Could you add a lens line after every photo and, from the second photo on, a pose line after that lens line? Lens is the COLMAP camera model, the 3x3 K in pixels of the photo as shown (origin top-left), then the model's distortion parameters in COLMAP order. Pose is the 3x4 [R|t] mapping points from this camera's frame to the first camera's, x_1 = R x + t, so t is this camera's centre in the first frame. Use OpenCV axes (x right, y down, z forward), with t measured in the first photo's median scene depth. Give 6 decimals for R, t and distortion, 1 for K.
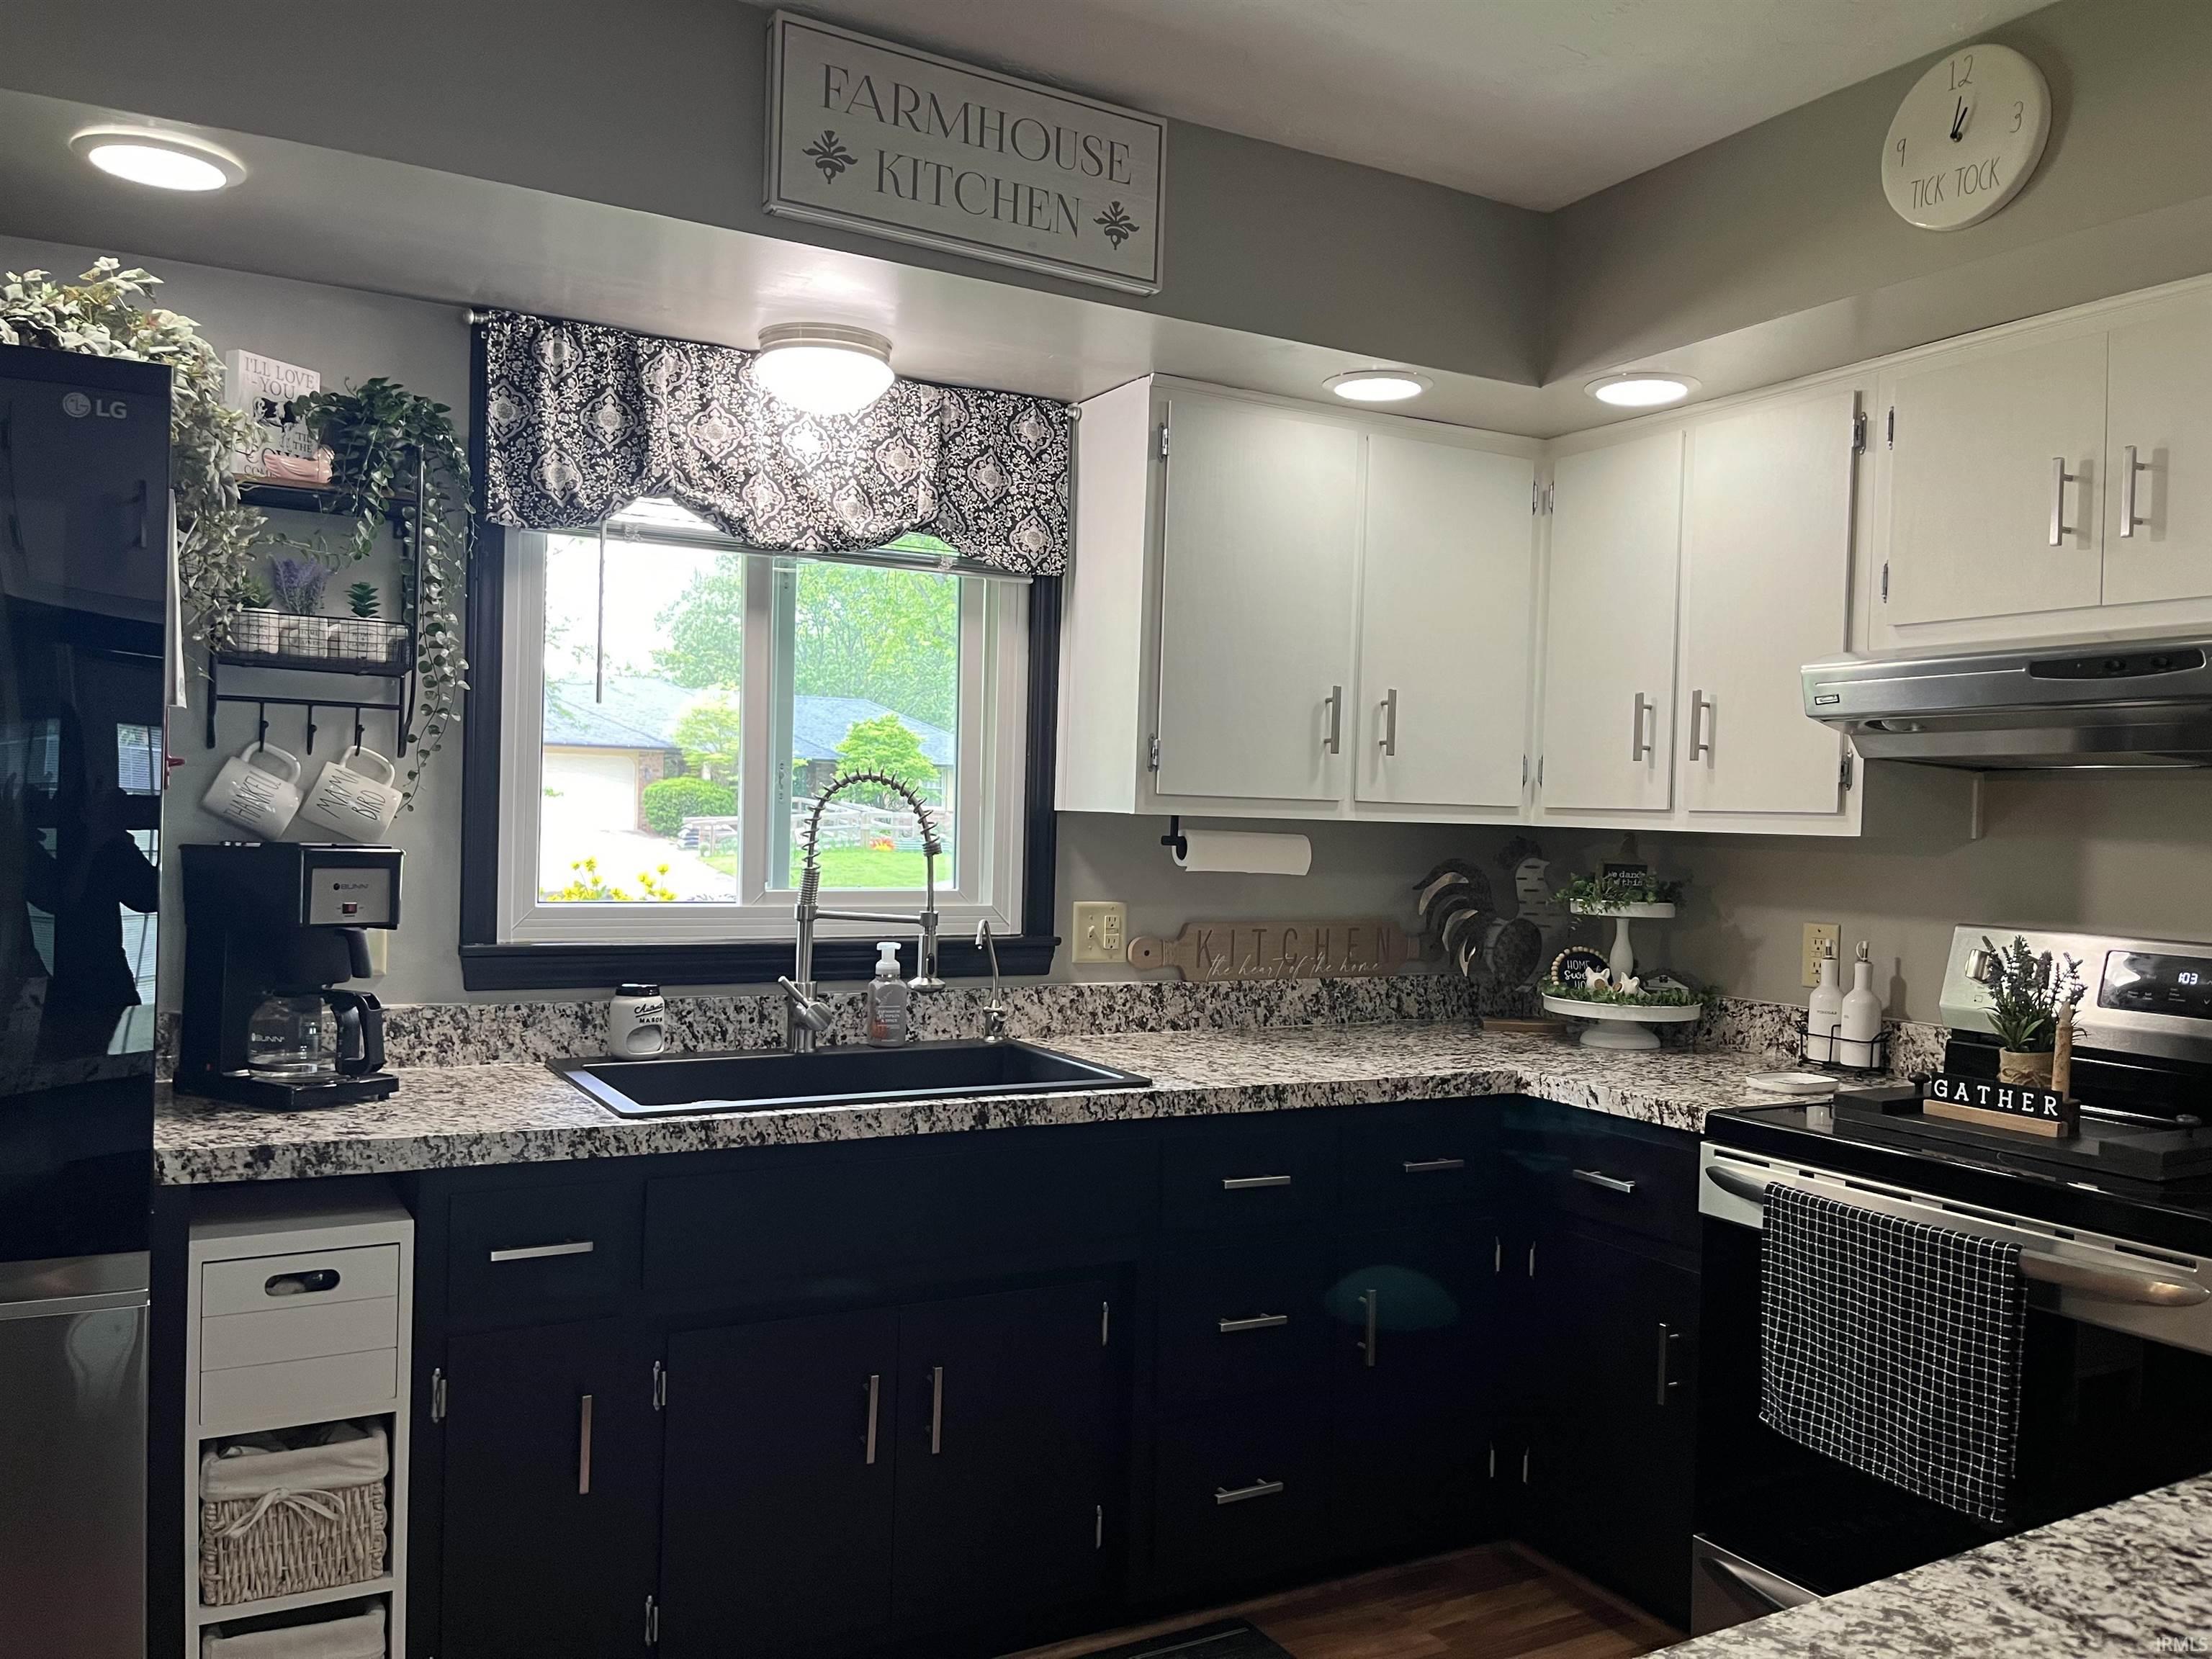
lens RADIAL K [[1679.1, 0, 1105.5], [0, 1679.1, 841.1], [0, 0, 1]] dist [0.076117, -0.112458]
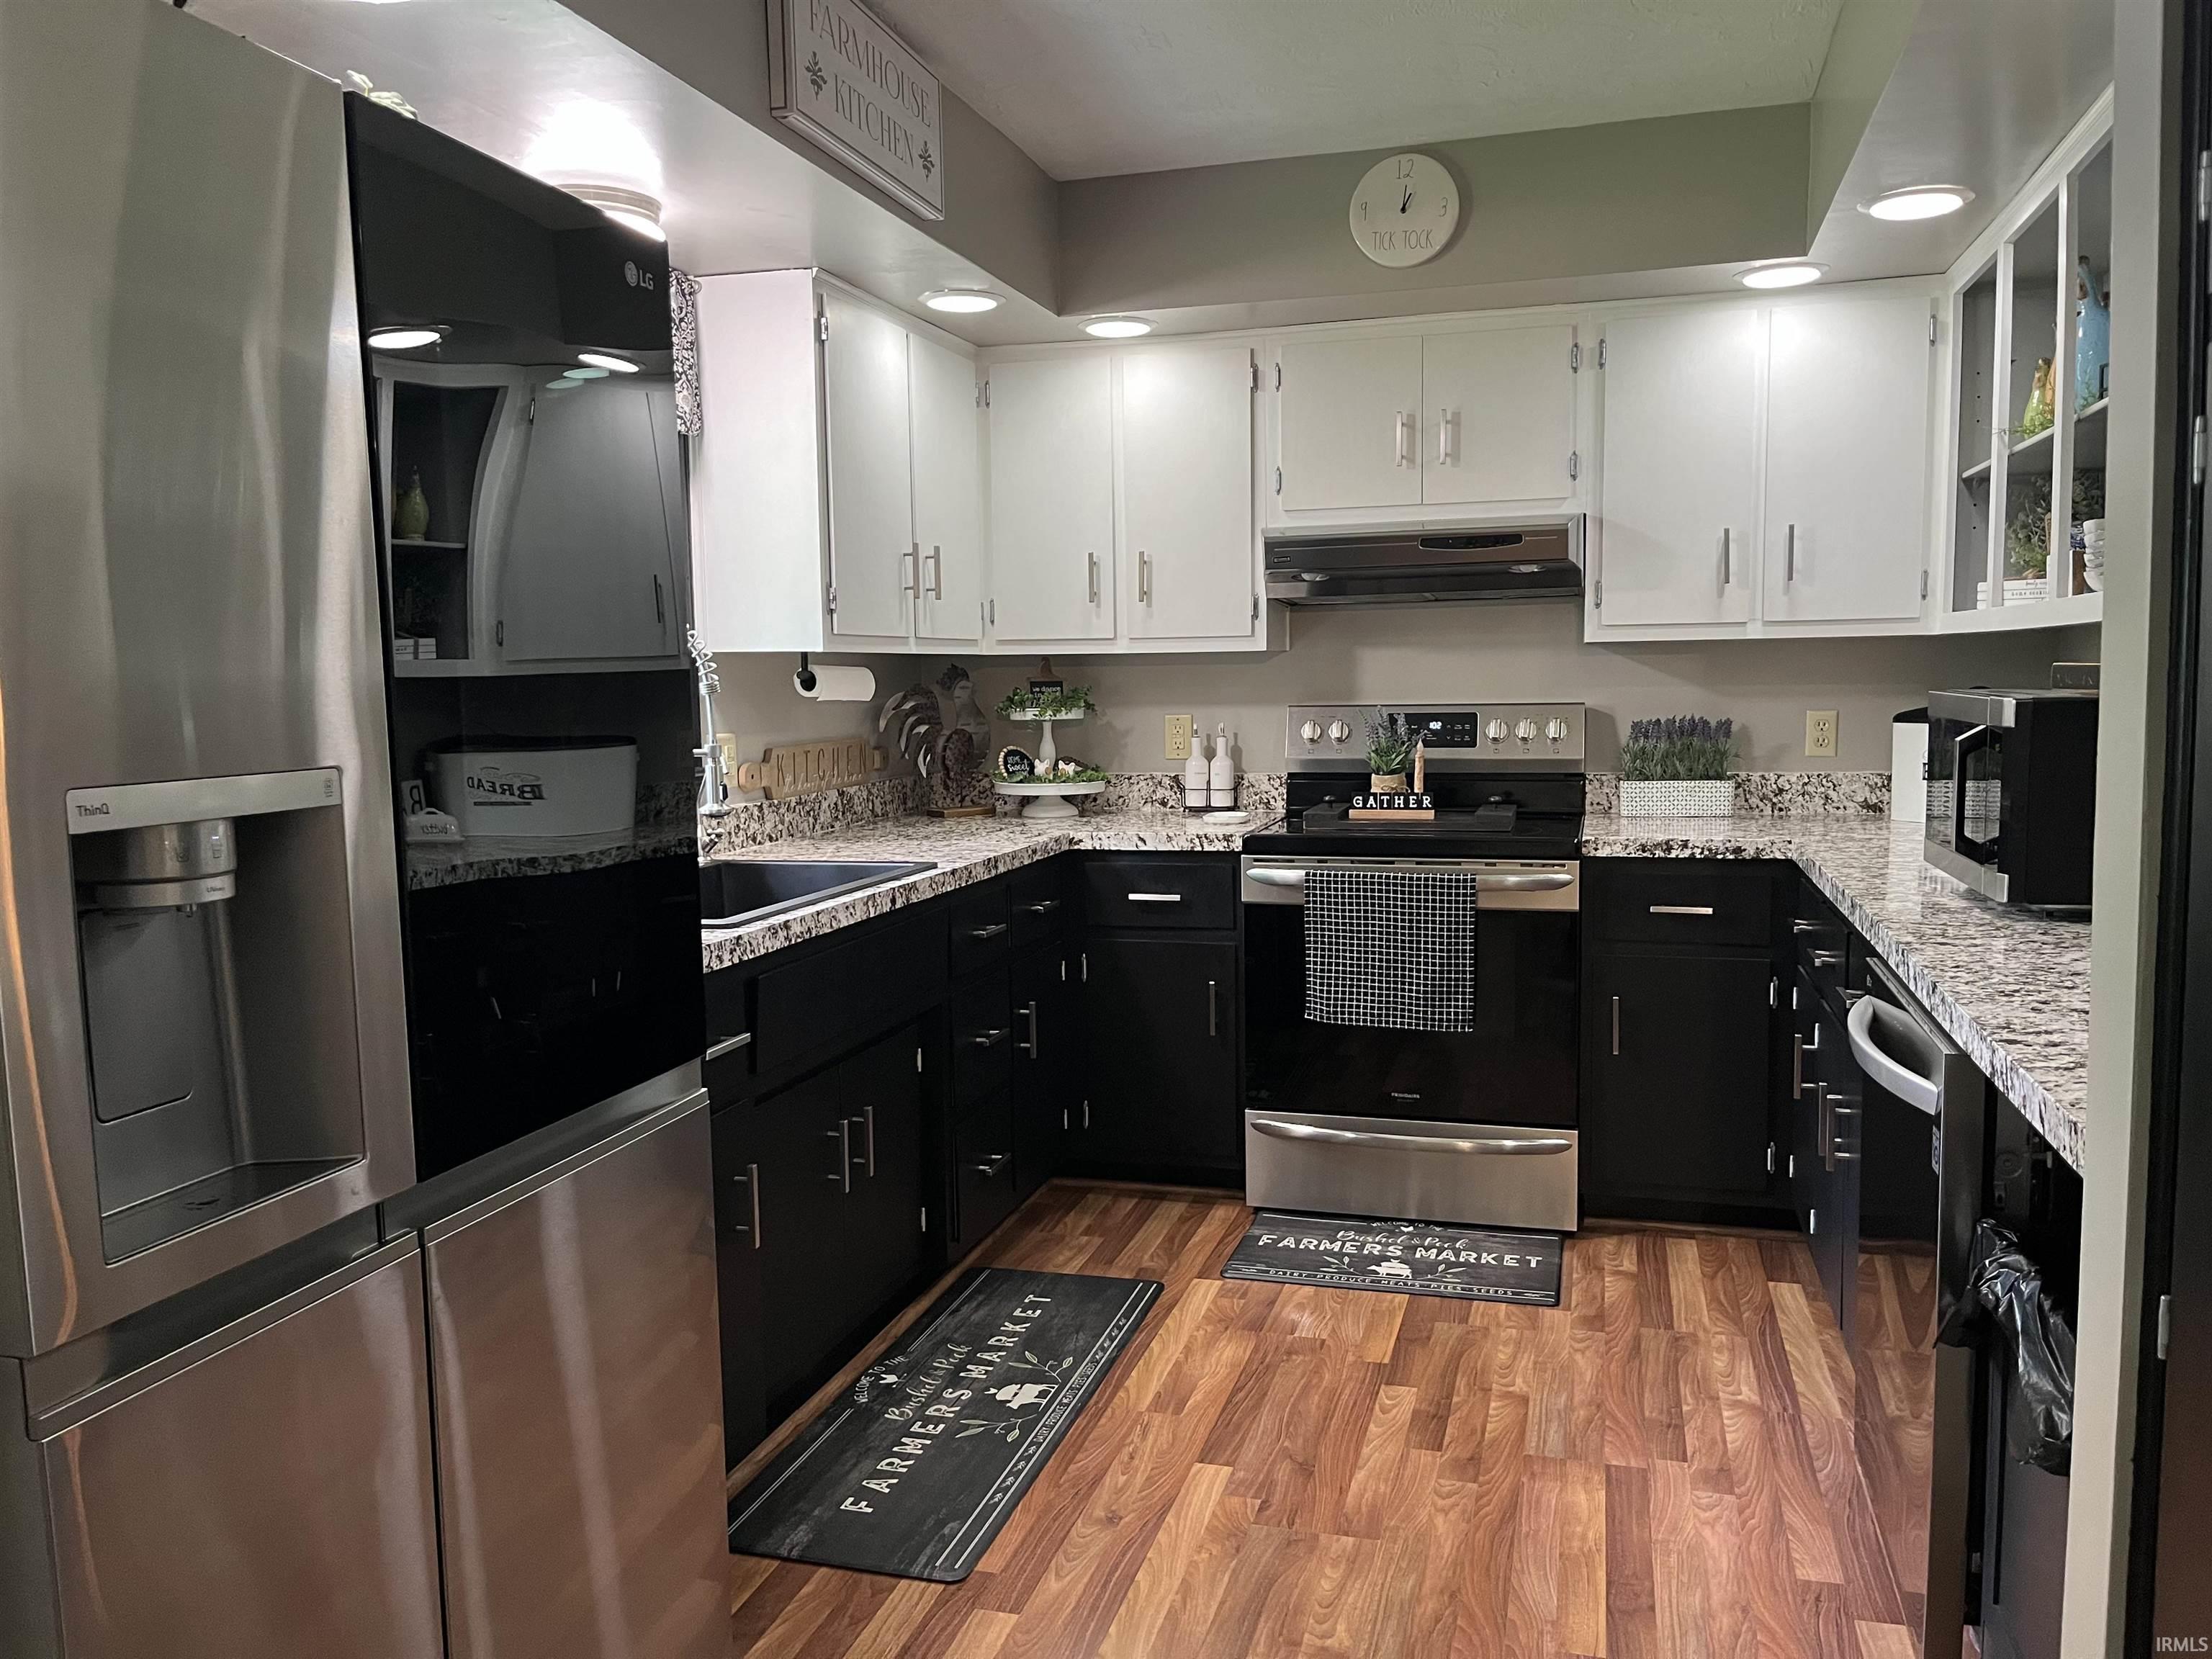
lens RADIAL K [[1679.1, 0, 1121.5], [0, 1679.1, 832.7], [0, 0, 1]] dist [0.076117, -0.112458]
pose [[0.707373, -0.107620, 0.698600, -0.714686], [0.047050, 0.993318, 0.105381, -0.005081], [-0.705273, -0.041674, 0.707710, 0.015386]]
